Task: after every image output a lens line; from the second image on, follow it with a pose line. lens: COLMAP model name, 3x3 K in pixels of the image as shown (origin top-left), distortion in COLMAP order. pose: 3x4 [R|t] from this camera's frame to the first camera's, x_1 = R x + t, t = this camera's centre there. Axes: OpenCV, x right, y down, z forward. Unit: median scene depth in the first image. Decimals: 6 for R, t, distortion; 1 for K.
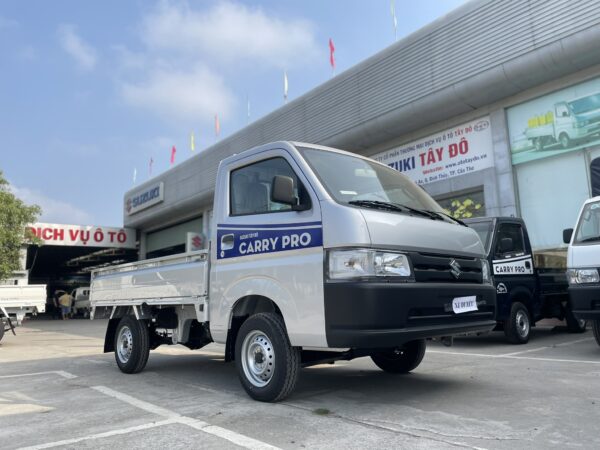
lens RADIAL K [[461.7, 0, 300.6], [0, 461.7, 223.3], [0, 0, 1]] dist [0.027500, -0.000623]
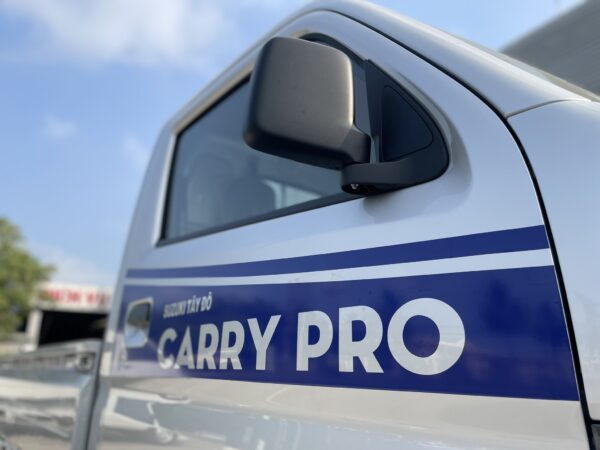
lens RADIAL K [[461.7, 0, 299.7], [0, 461.7, 224.3], [0, 0, 1]] dist [0.027500, -0.000623]
pose [[0.996430, 0.011884, -0.083583, -0.019791], [-0.023723, 0.989566, -0.142115, 0.016710], [0.081022, 0.143590, 0.986315, 0.732974]]
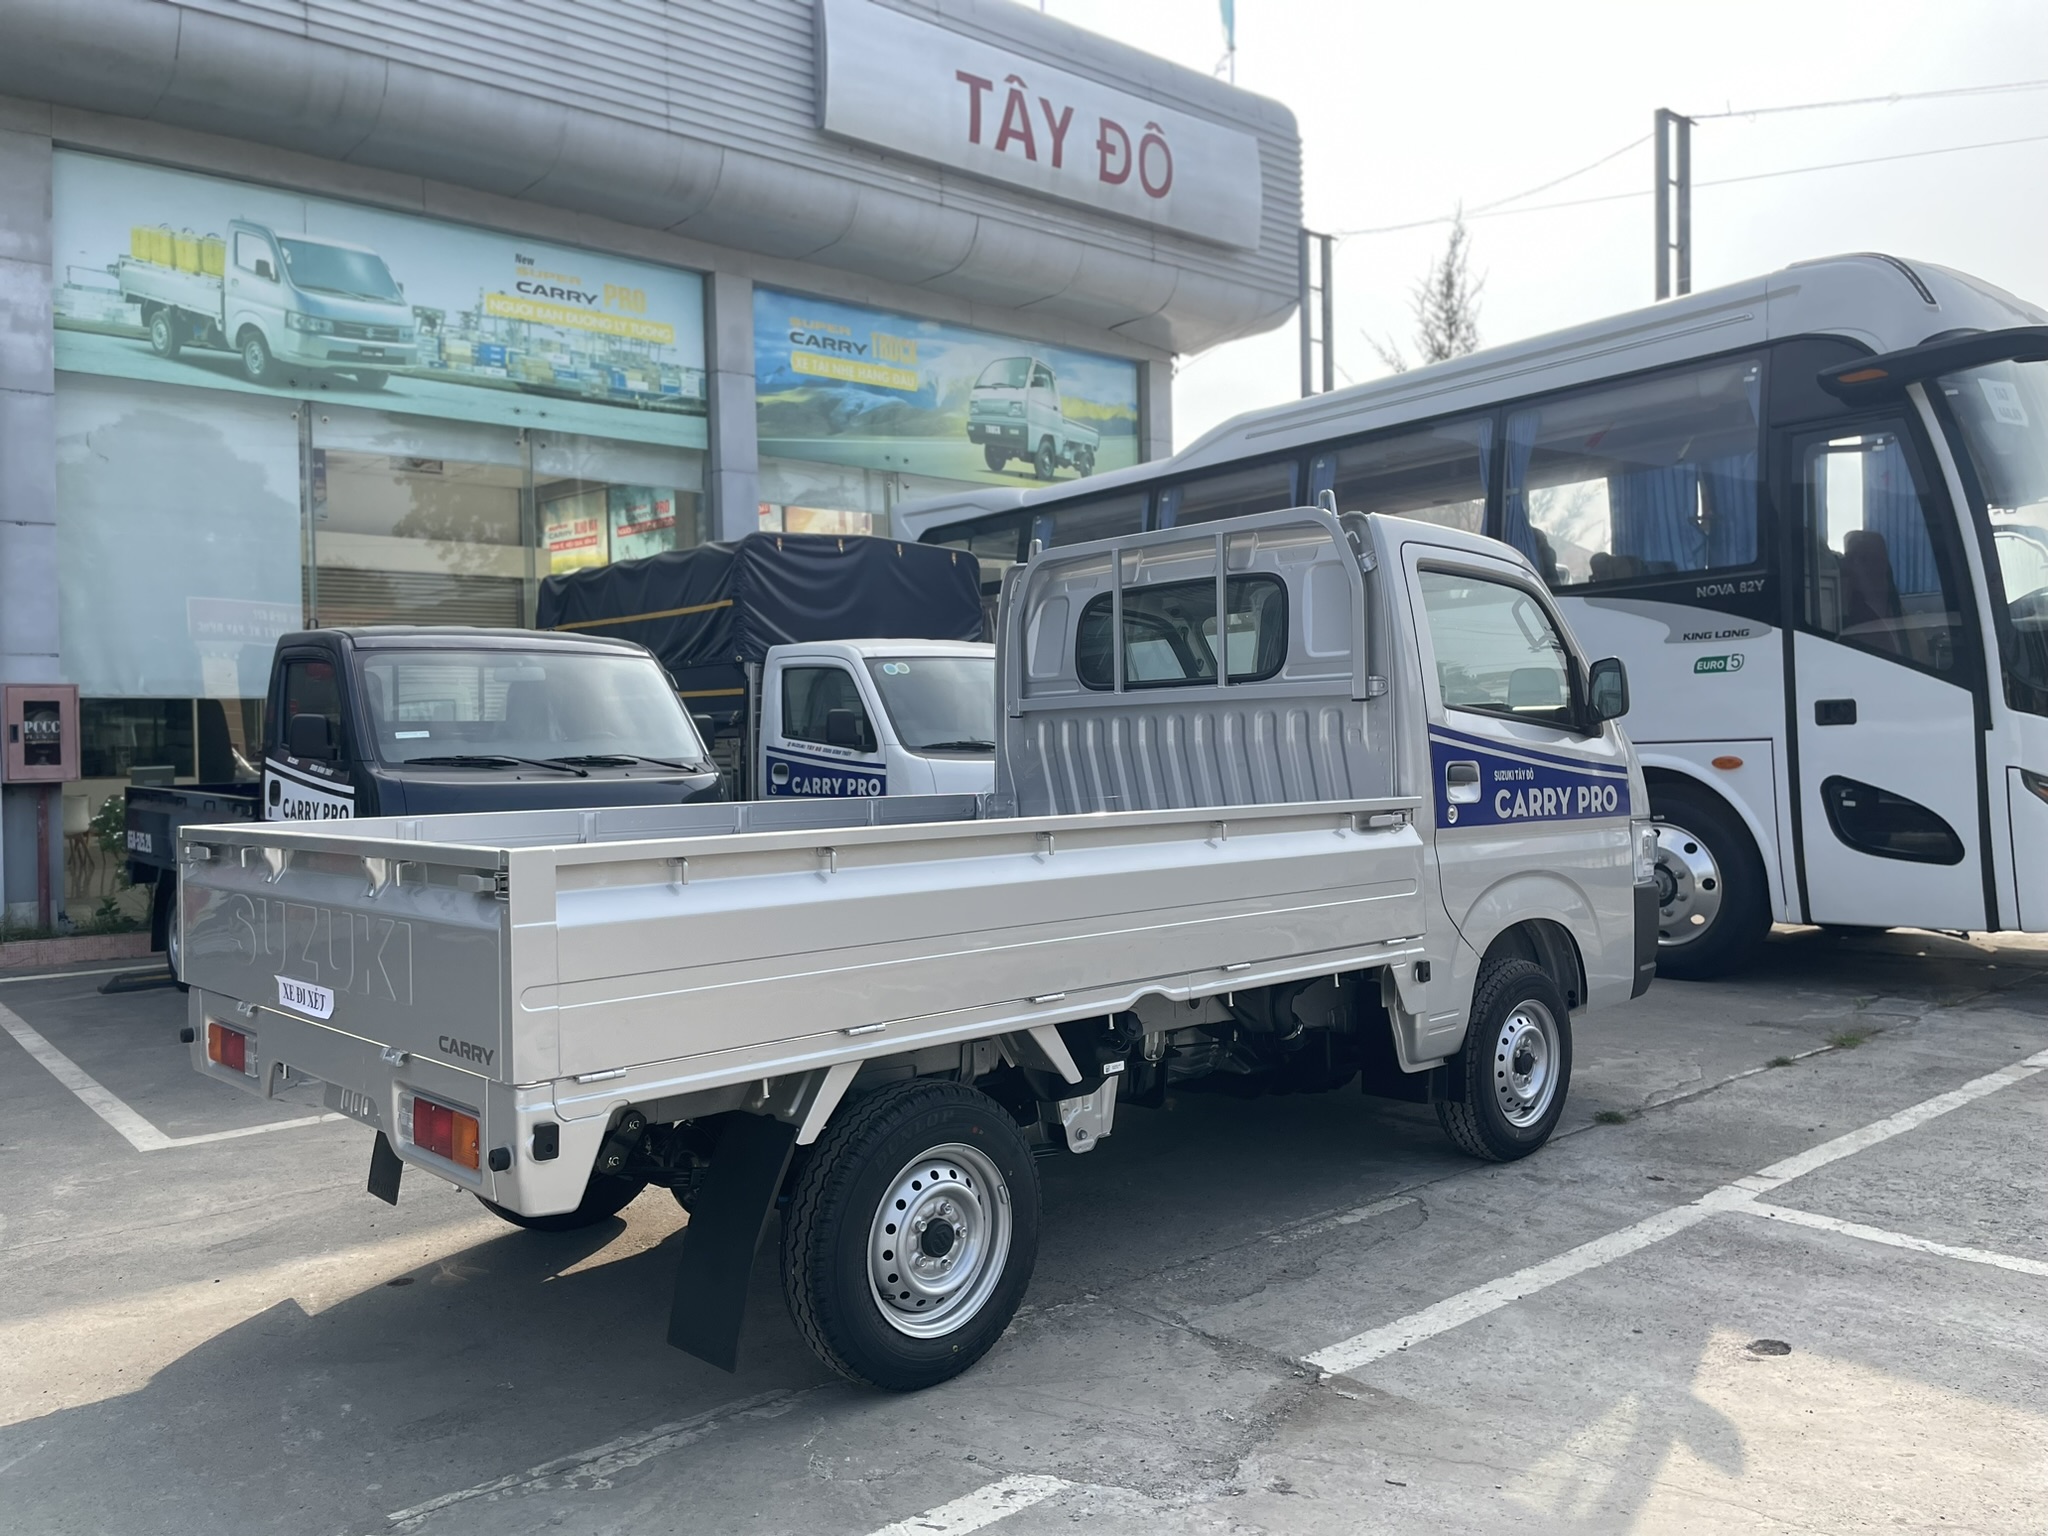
lens RADIAL K [[1575.9, 0, 1024.9], [0, 1575.9, 770.7], [0, 0, 1]] dist [0.027500, -0.000623]
pose [[0.023440, 0.015775, 0.999601, -1.512407], [-0.145967, 0.989214, -0.012188, 0.104293], [-0.989012, -0.145623, 0.025490, 1.412172]]
